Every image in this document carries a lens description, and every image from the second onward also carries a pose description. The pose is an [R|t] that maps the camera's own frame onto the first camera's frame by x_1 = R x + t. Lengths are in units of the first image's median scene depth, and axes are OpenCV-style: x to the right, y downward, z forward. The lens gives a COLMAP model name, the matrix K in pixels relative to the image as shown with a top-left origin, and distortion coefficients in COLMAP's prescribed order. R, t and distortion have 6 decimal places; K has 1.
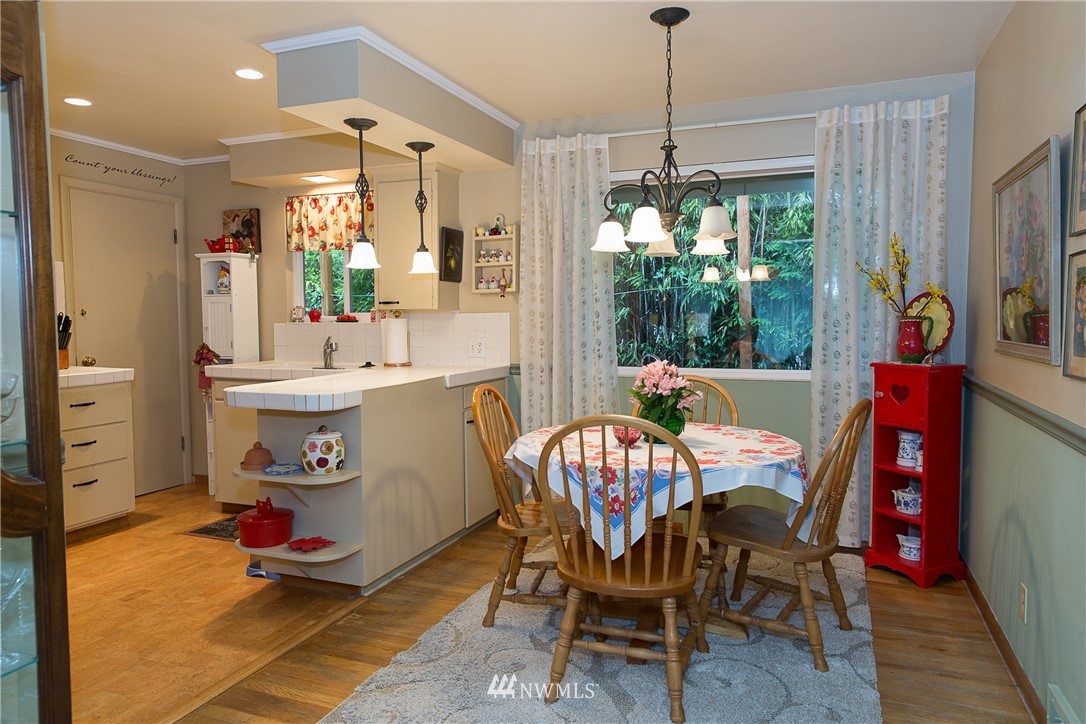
lens RADIAL K [[729.8, 0, 532.3], [0, 729.8, 359.5], [0, 0, 1]] dist [0.011073, 0.004237]
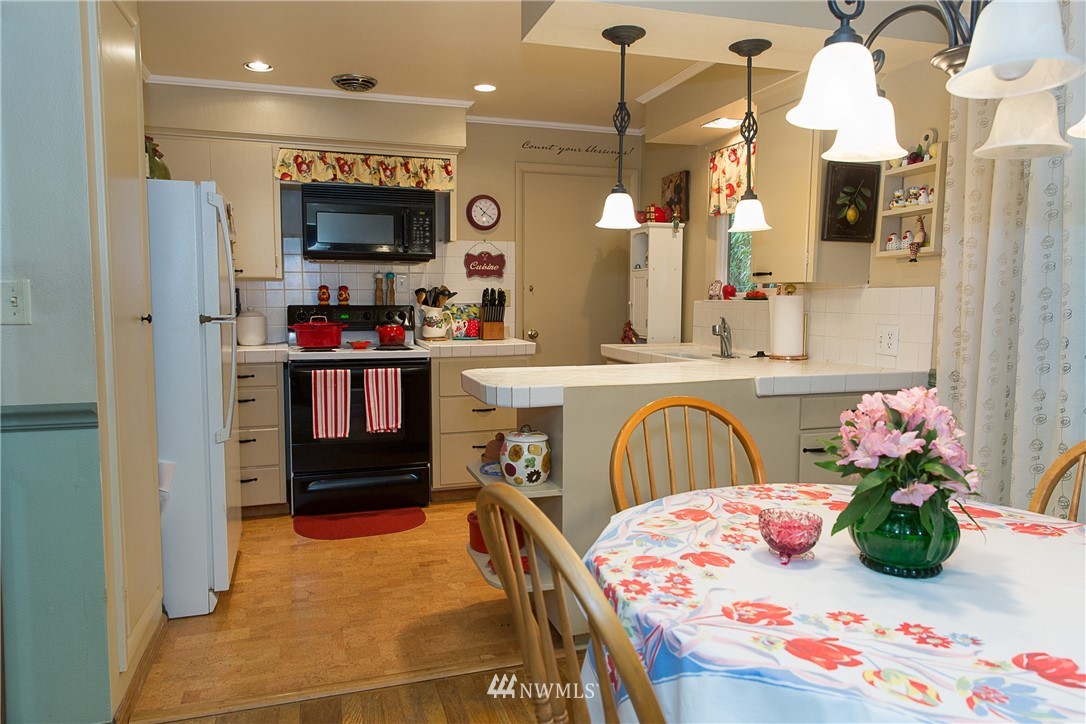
lens RADIAL K [[729.8, 0, 540.0], [0, 729.8, 358.9], [0, 0, 1]] dist [0.011073, 0.004237]
pose [[0.639483, 0.072562, -0.765373, 0.223120], [-0.050641, 0.997350, 0.052244, -0.017193], [0.767136, 0.005350, 0.641462, 0.321868]]
